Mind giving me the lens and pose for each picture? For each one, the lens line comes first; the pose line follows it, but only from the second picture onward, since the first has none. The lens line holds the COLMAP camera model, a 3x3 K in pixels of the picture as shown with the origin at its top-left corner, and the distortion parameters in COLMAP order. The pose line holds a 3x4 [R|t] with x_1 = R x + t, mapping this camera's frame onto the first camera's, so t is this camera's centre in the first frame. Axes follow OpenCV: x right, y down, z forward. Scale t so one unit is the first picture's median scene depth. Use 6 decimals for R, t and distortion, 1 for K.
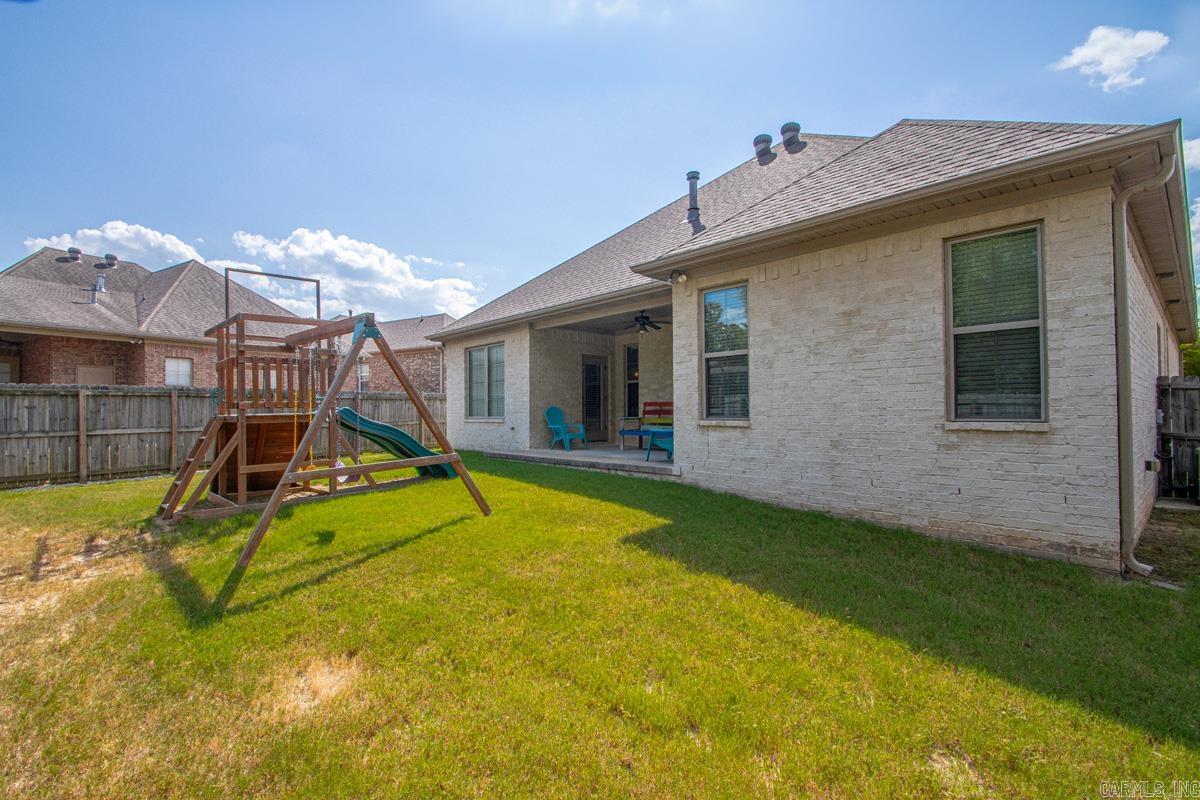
lens RADIAL K [[554.6, 0, 585.8], [0, 554.6, 403.8], [0, 0, 1]] dist [0.014547, -0.017705]
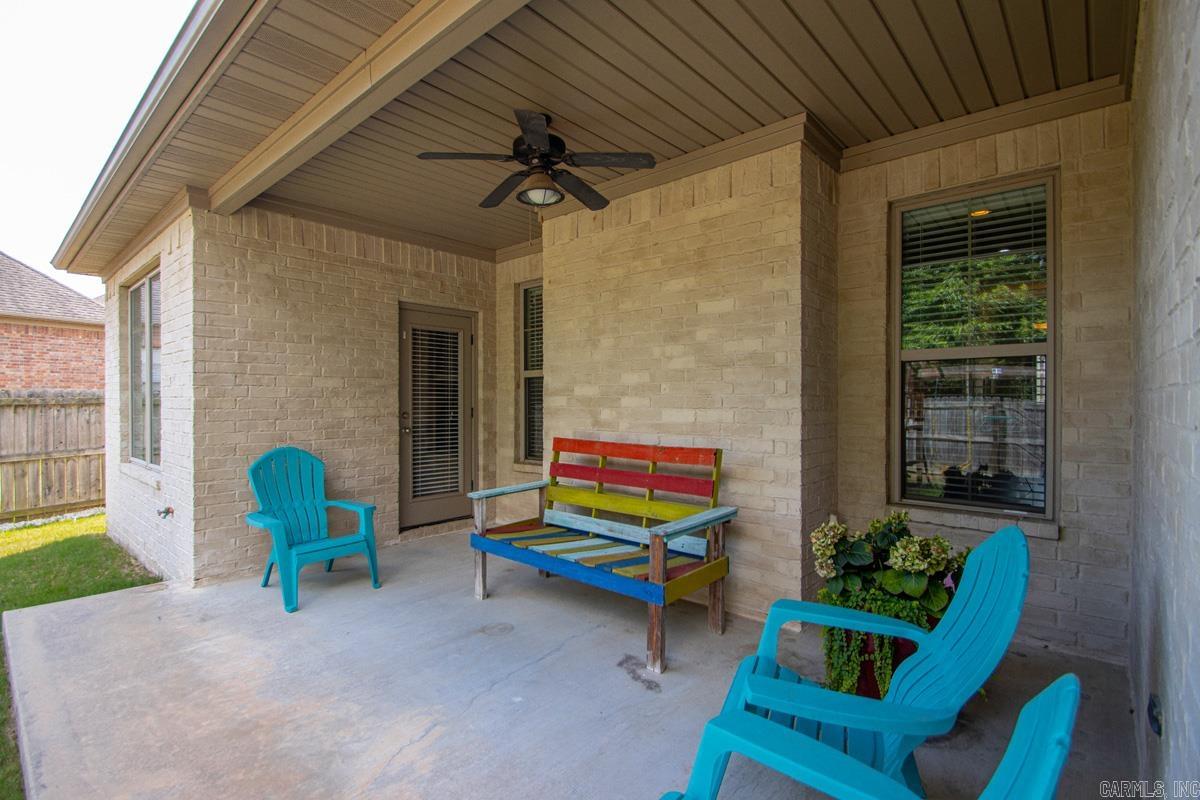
lens RADIAL K [[554.6, 0, 585.8], [0, 554.6, 403.8], [0, 0, 1]] dist [0.014547, -0.017705]
pose [[0.994381, 0.002717, 0.105826, 0.086769], [-0.005387, 0.999674, 0.024954, -0.031473], [-0.105724, -0.025384, 0.994071, 0.655808]]
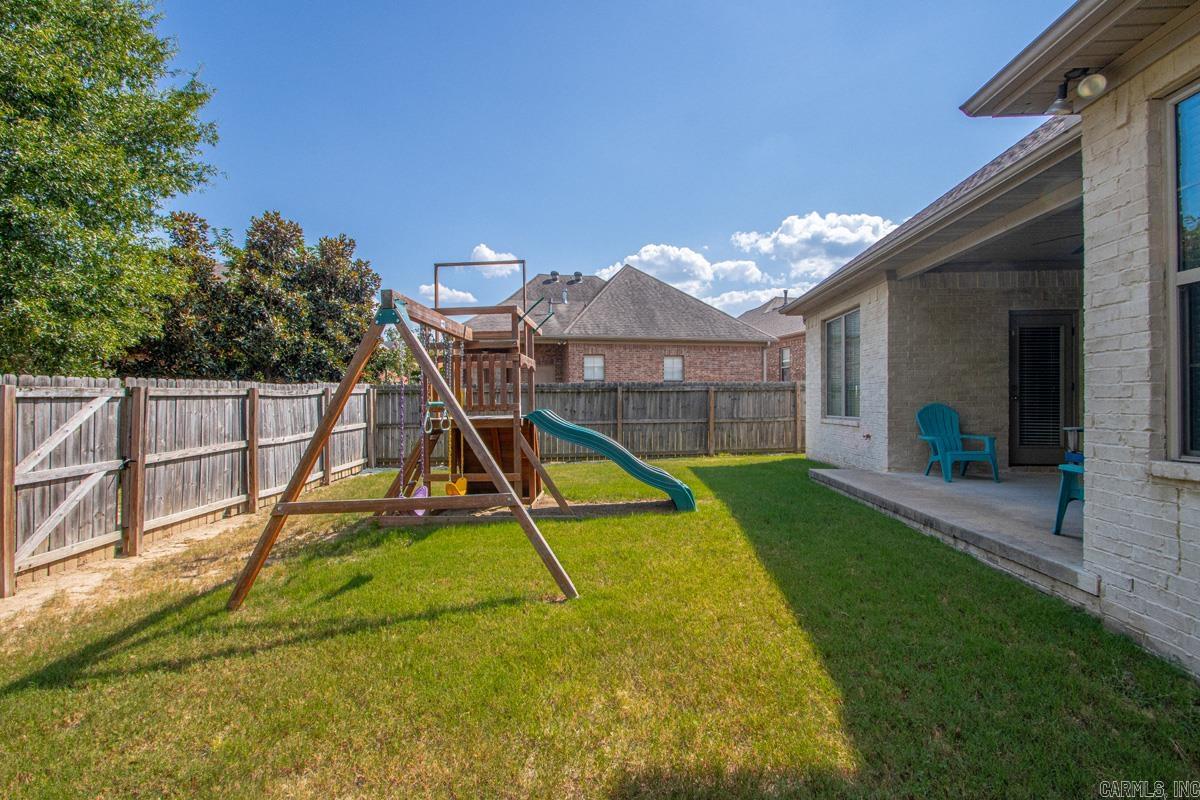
lens RADIAL K [[573.1, 0, 570.3], [0, 573.1, 399.3], [0, 0, 1]] dist [0.018519, -0.019510]
pose [[0.668247, 0.001996, -0.743937, 0.141921], [0.010730, 0.999867, 0.012321, -0.011730], [0.743862, -0.016216, 0.668136, 0.293117]]
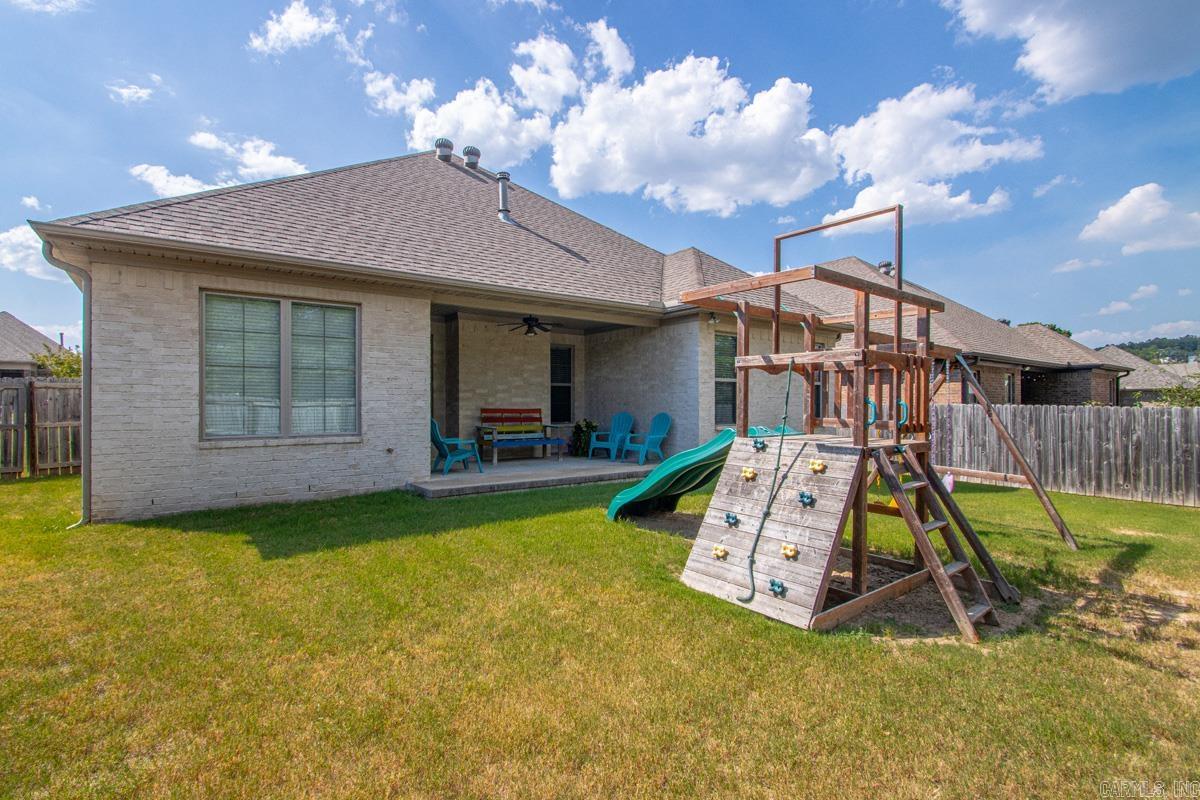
lens RADIAL K [[554.6, 0, 585.8], [0, 554.6, 403.8], [0, 0, 1]] dist [0.014547, -0.017705]
pose [[0.086119, 0.006521, 0.996264, -0.745033], [-0.016458, 0.999851, -0.005122, -0.008559], [-0.996149, -0.015955, 0.086213, 0.749840]]
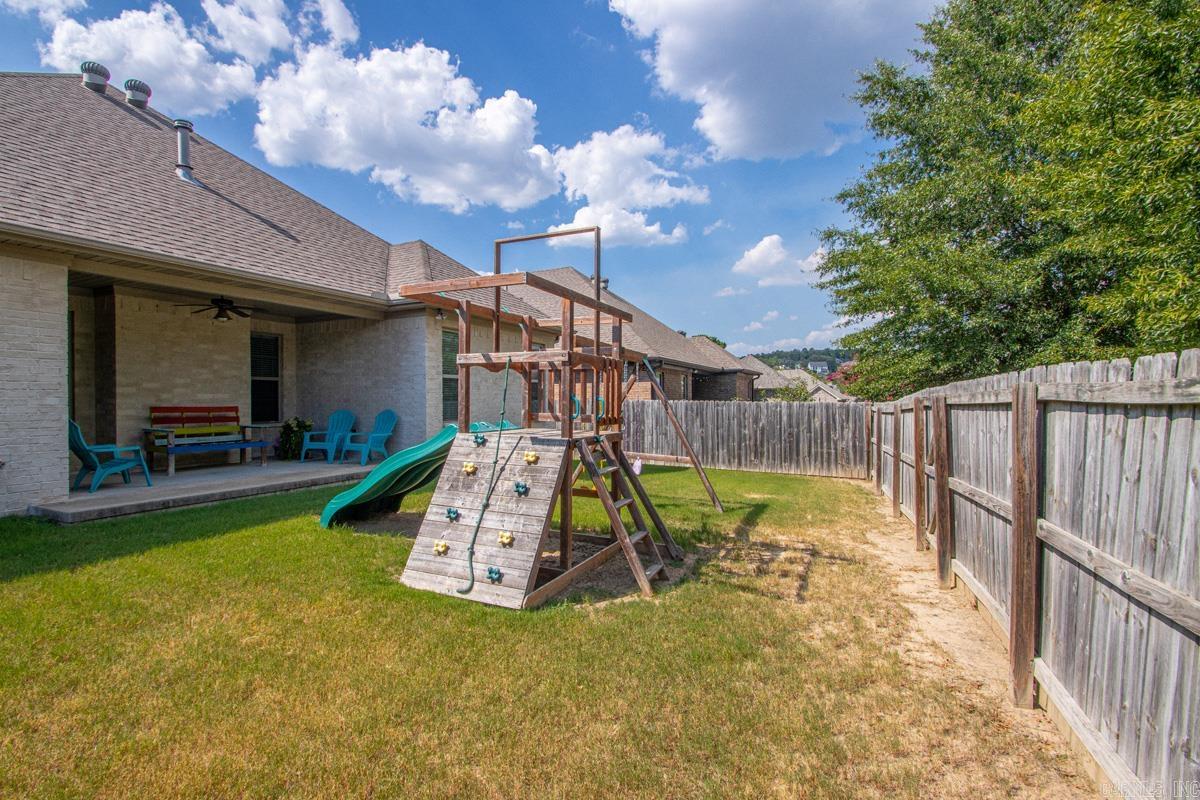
lens RADIAL K [[554.6, 0, 585.8], [0, 554.6, 403.8], [0, 0, 1]] dist [0.014547, -0.017705]
pose [[-0.372311, 0.001100, 0.928107, -0.750843], [-0.009553, 0.999942, -0.005018, -0.008591], [-0.928059, -0.010735, -0.372279, 0.738552]]
